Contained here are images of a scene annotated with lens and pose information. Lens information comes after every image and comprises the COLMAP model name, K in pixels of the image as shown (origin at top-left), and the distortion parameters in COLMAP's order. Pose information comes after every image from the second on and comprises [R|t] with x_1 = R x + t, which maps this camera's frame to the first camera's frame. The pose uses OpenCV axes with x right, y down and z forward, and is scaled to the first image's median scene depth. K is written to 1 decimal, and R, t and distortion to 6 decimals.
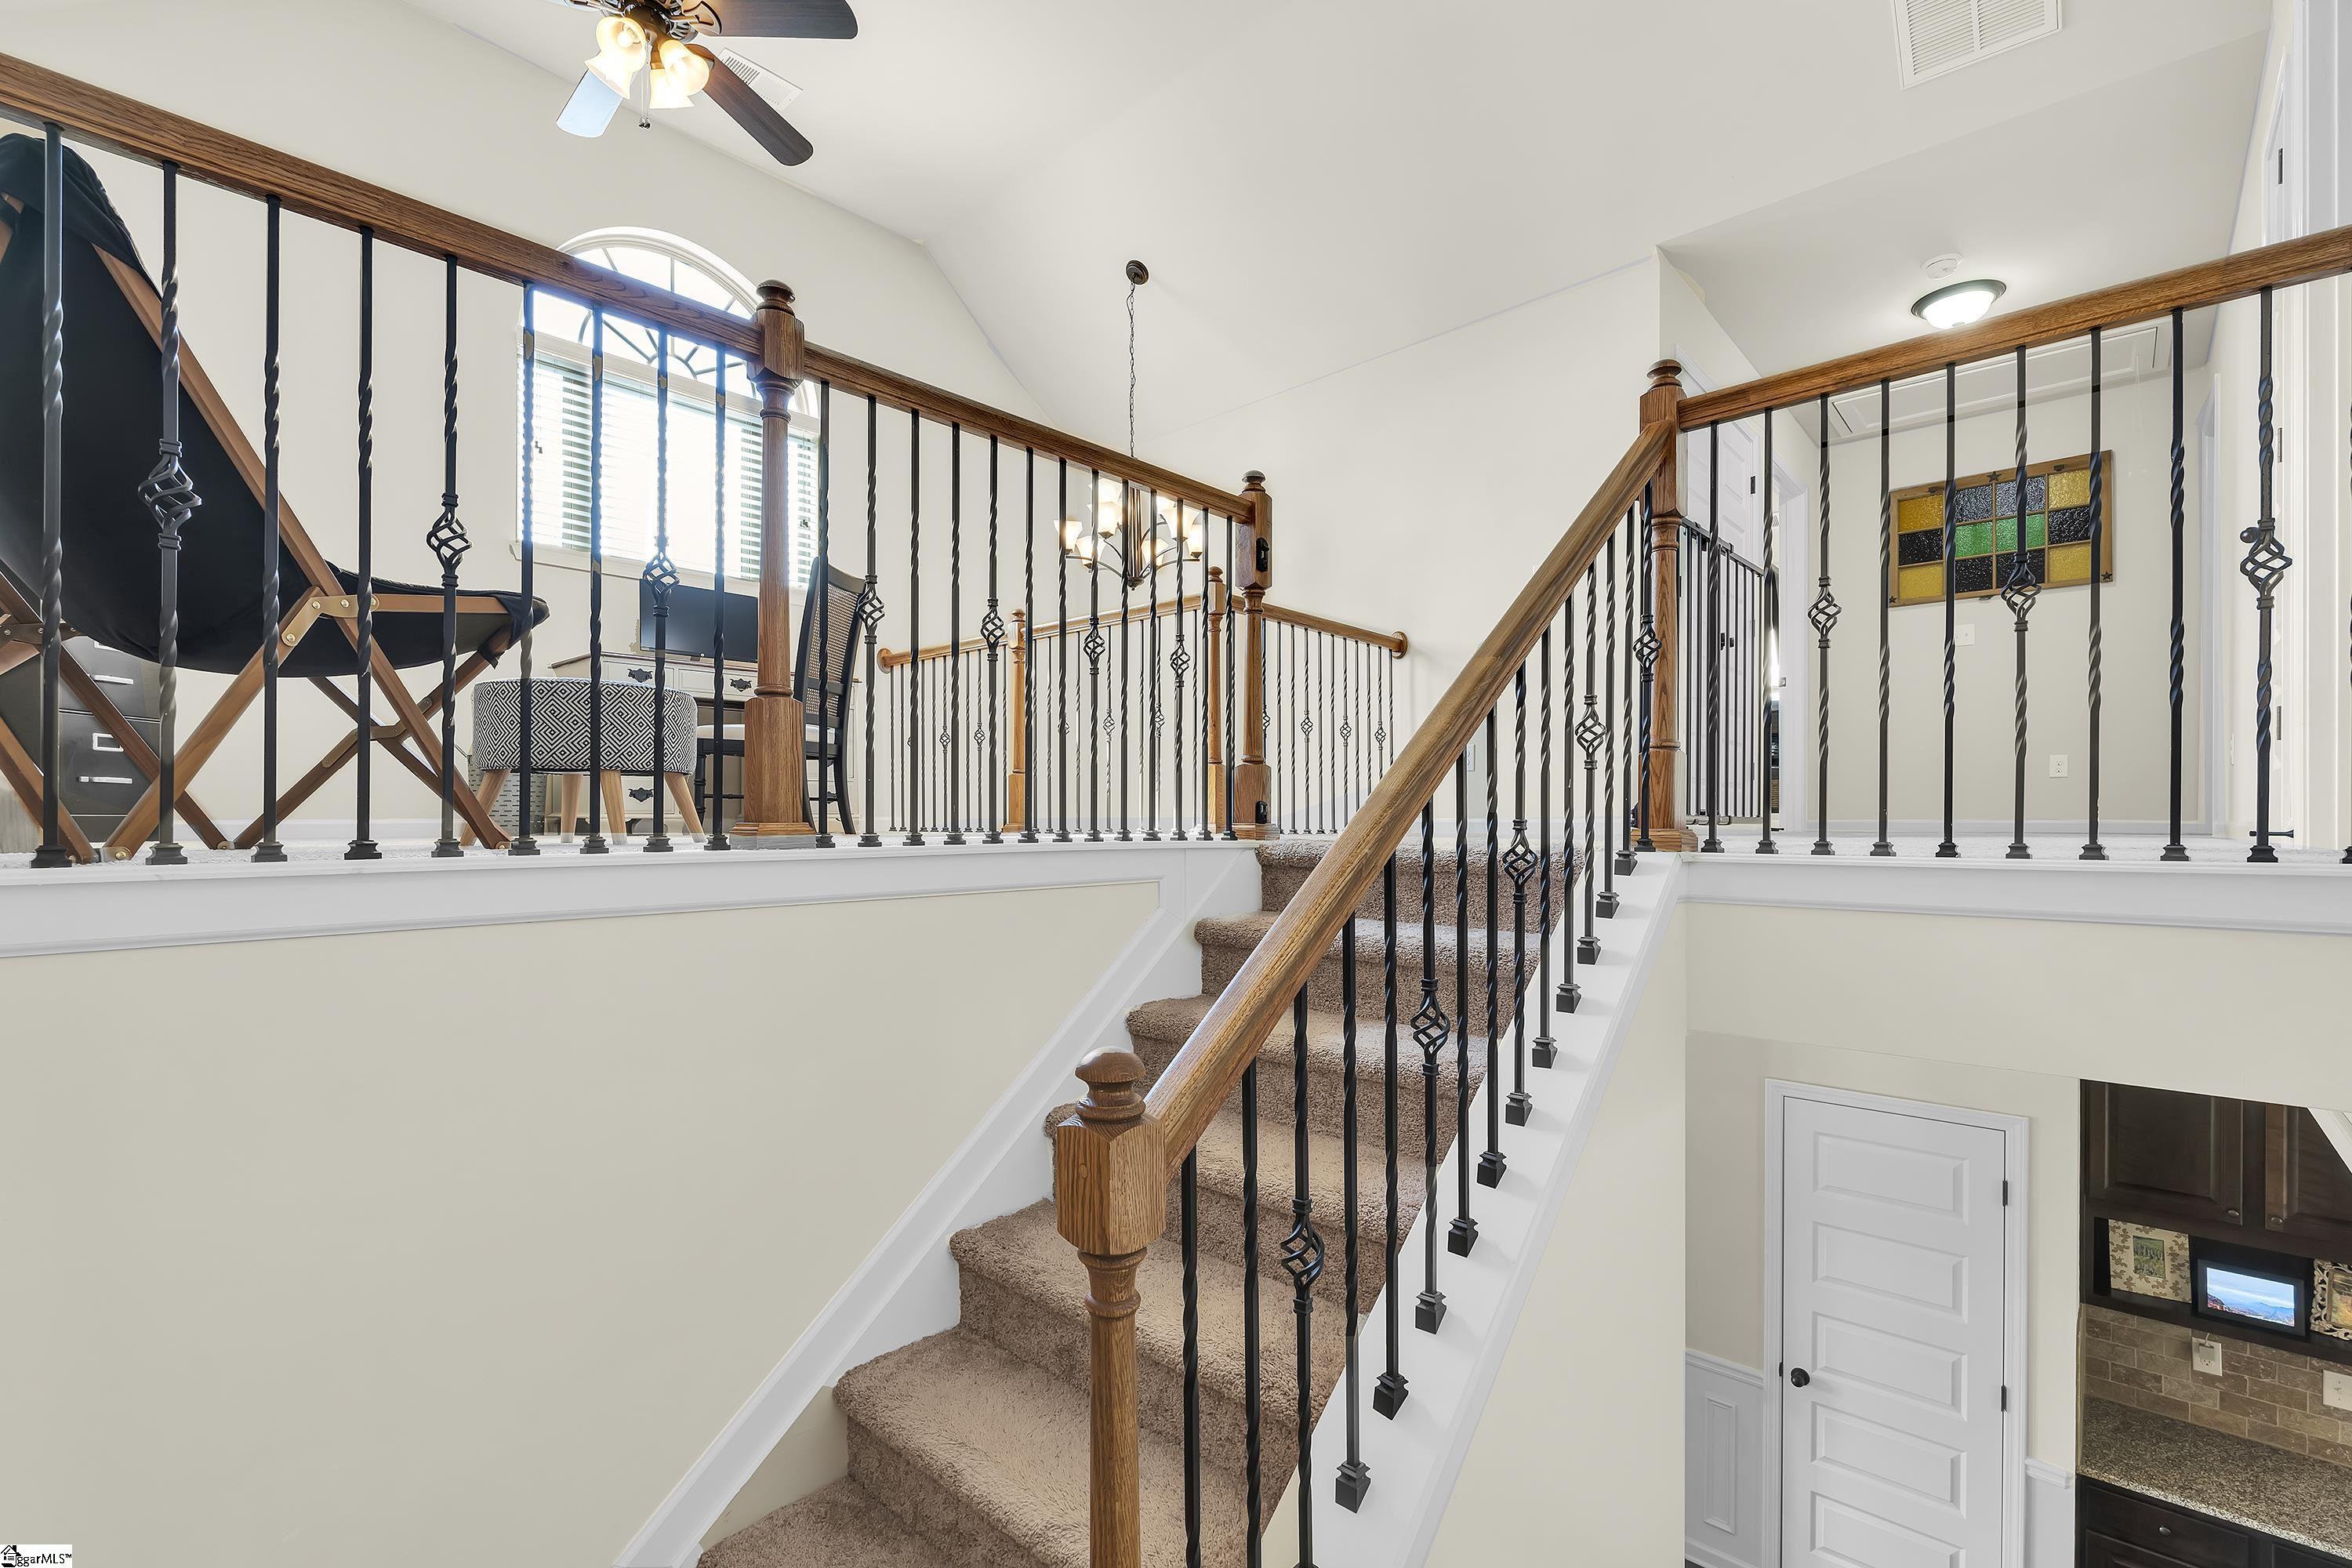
lens RADIAL K [[1027.8, 0, 1182.4], [0, 1027.8, 800.5], [0, 0, 1]] dist [-0.004156, 0.000216]
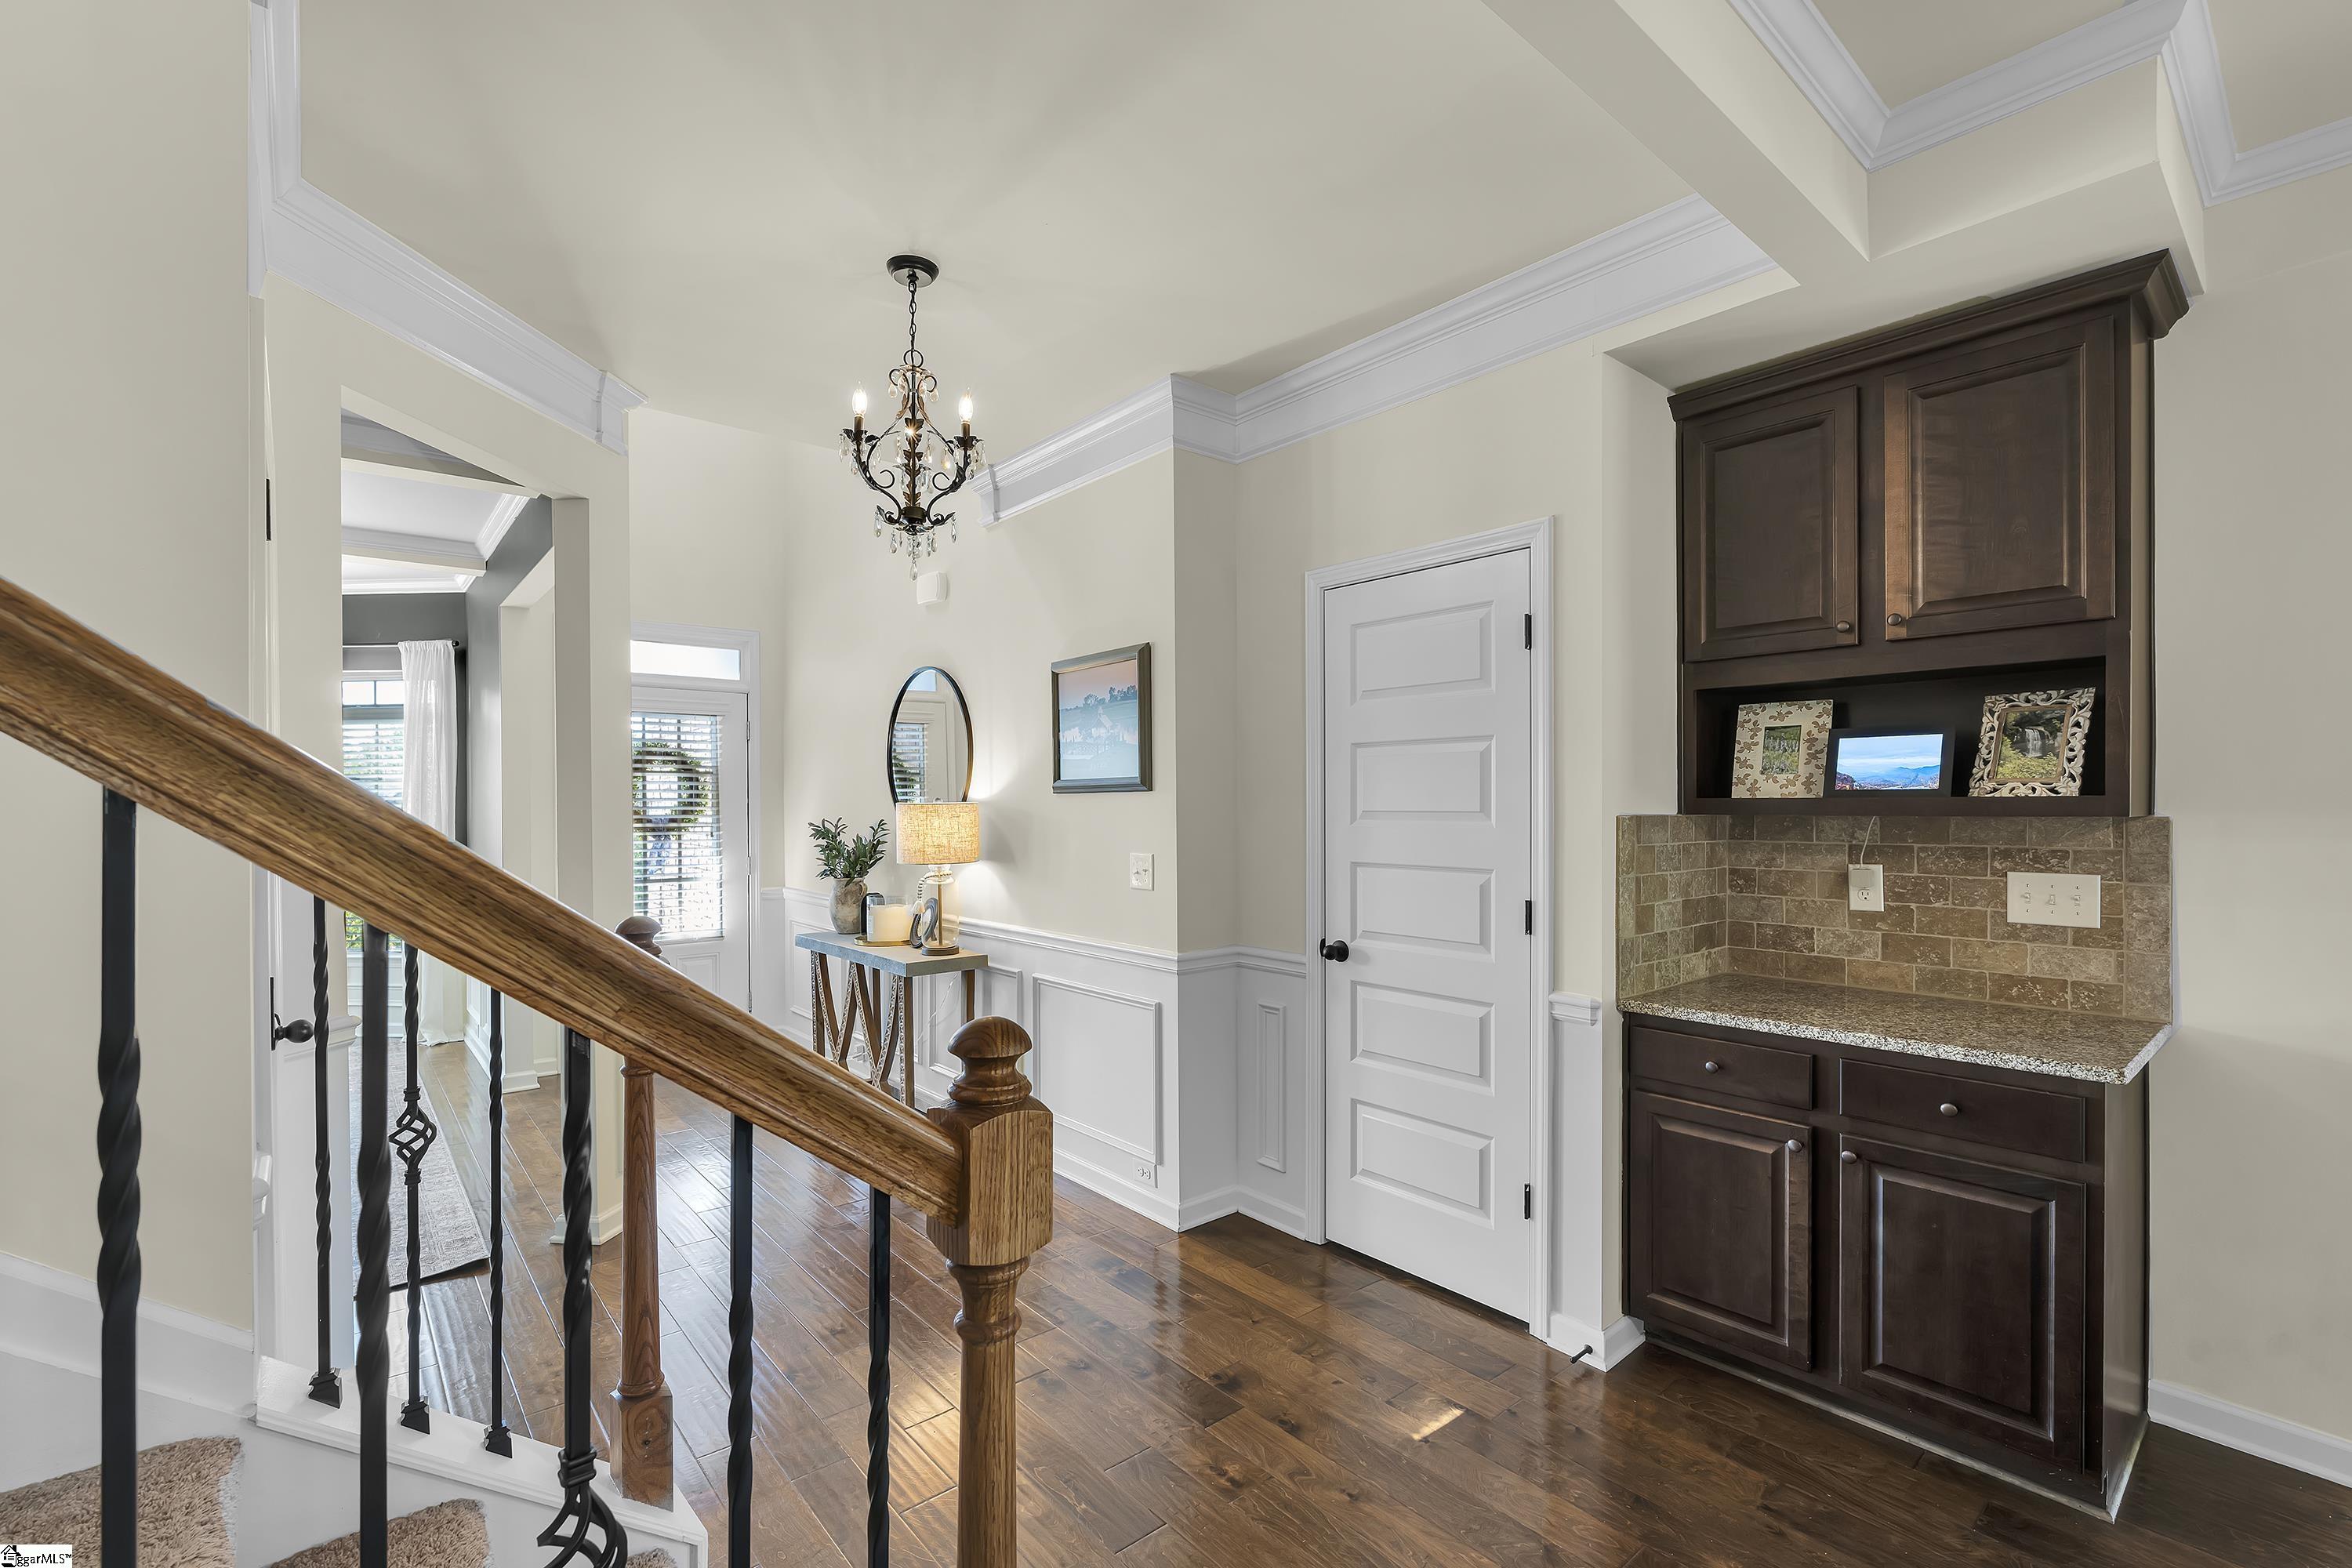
lens RADIAL K [[1027.8, 0, 1182.4], [0, 1027.8, 800.5], [0, 0, 1]] dist [-0.004156, 0.000216]
pose [[0.991505, -0.006326, -0.129914, 0.639174], [0.007552, 0.999931, 0.008947, 0.481838], [0.129848, -0.009852, 0.991485, 0.246273]]
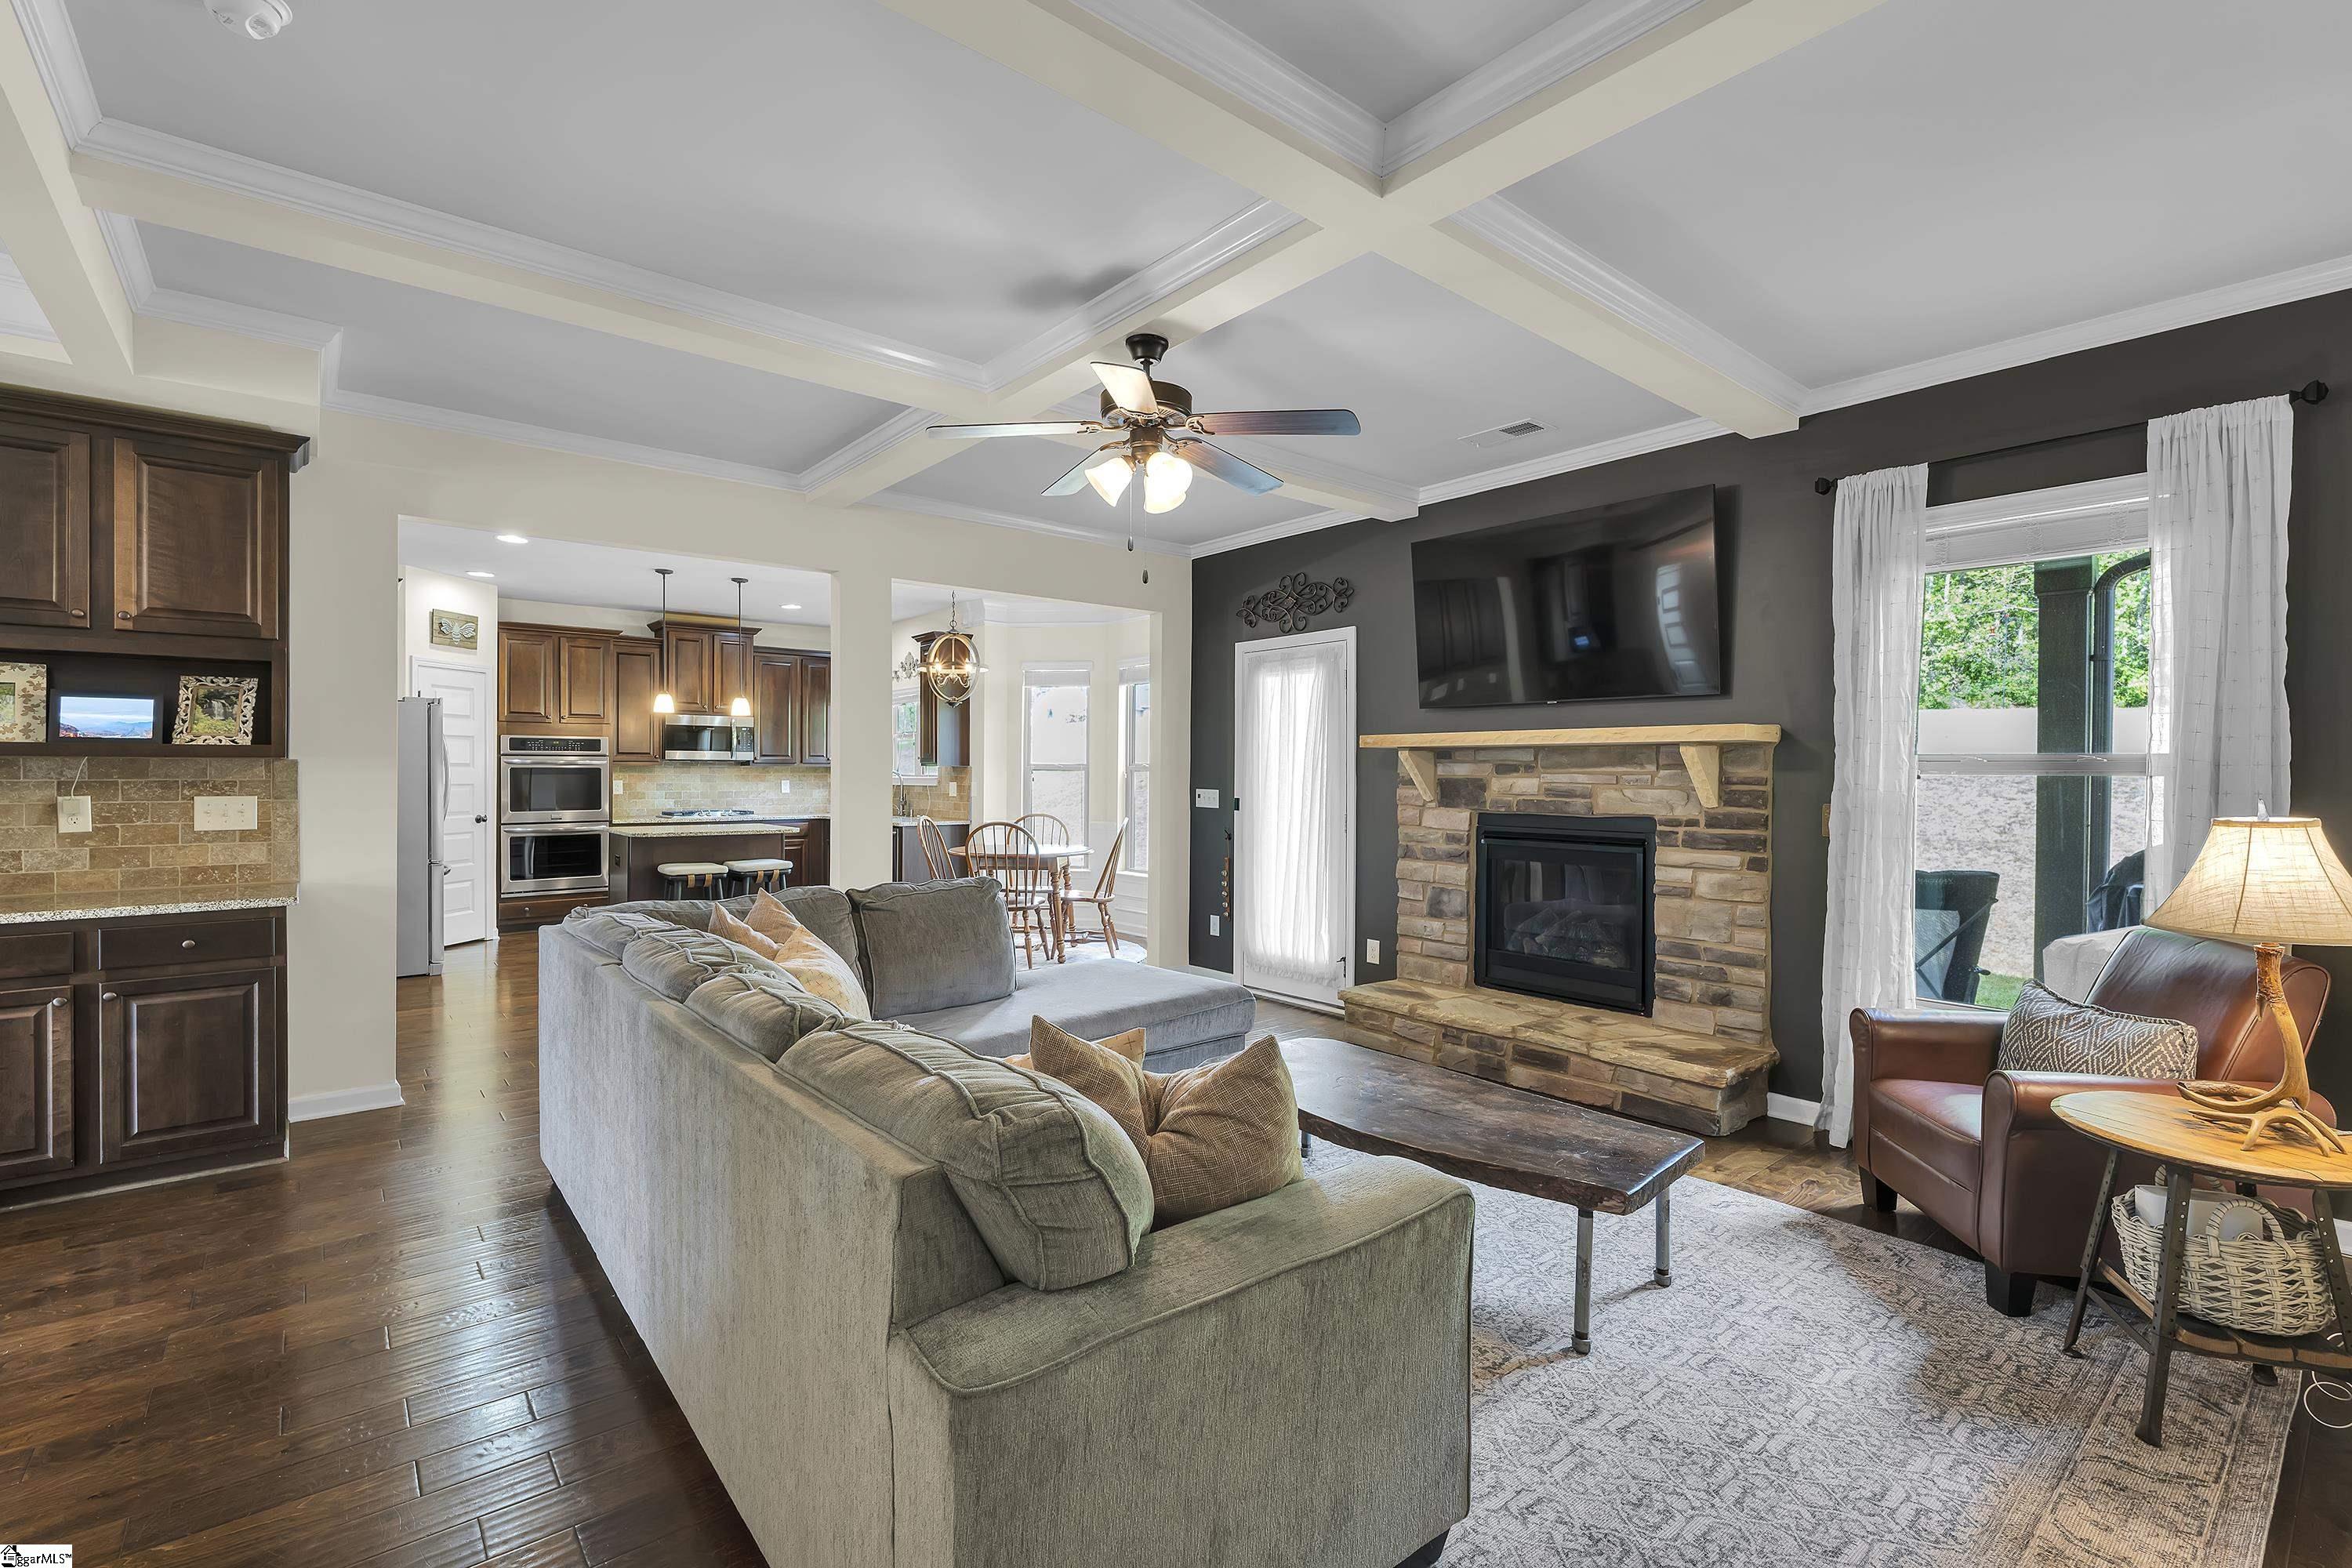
lens RADIAL K [[1045.6, 0, 1171.5], [0, 1045.6, 786.9], [0, 0, 1]] dist [-0.003706, -0.000197]
pose [[0.142180, -0.016518, 0.989703, 0.238618], [-0.013068, 0.999742, 0.018563, 0.498002], [-0.989755, -0.015573, 0.141928, -0.083600]]
